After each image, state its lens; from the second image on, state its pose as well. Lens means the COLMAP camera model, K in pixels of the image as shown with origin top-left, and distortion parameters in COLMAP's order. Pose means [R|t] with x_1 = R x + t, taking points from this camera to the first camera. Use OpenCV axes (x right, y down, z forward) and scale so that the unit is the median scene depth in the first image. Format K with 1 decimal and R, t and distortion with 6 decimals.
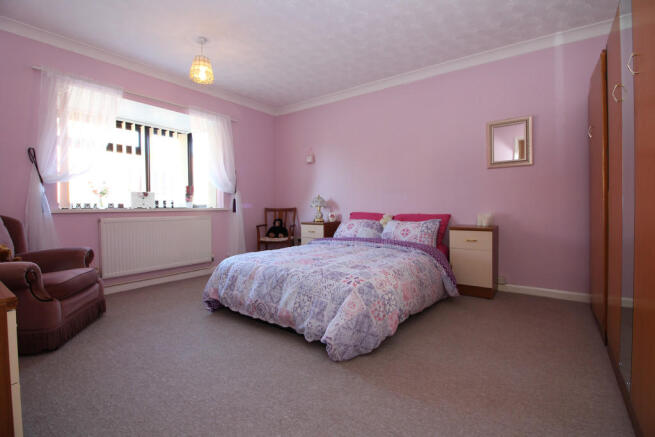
lens RADIAL K [[307.4, 0, 324.7], [0, 307.4, 211.9], [0, 0, 1]] dist [-0.000904, -0.000187]
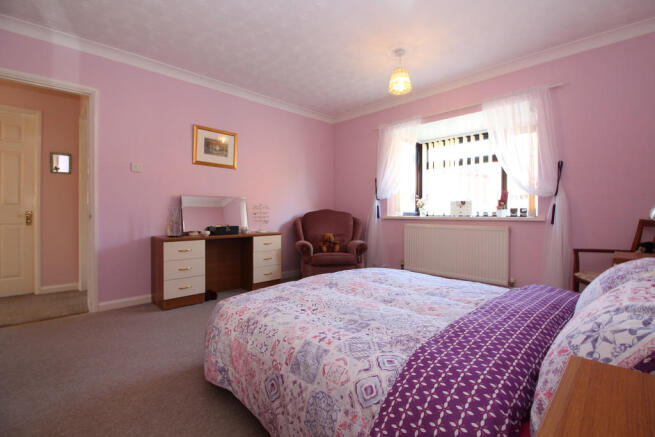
lens RADIAL K [[307.4, 0, 324.7], [0, 307.4, 211.9], [0, 0, 1]] dist [-0.000904, -0.000187]
pose [[-0.180809, -0.001202, -0.983517, 0.515255], [-0.022432, 0.999744, 0.002902, -0.020125], [0.983262, 0.022587, -0.180790, 0.738741]]
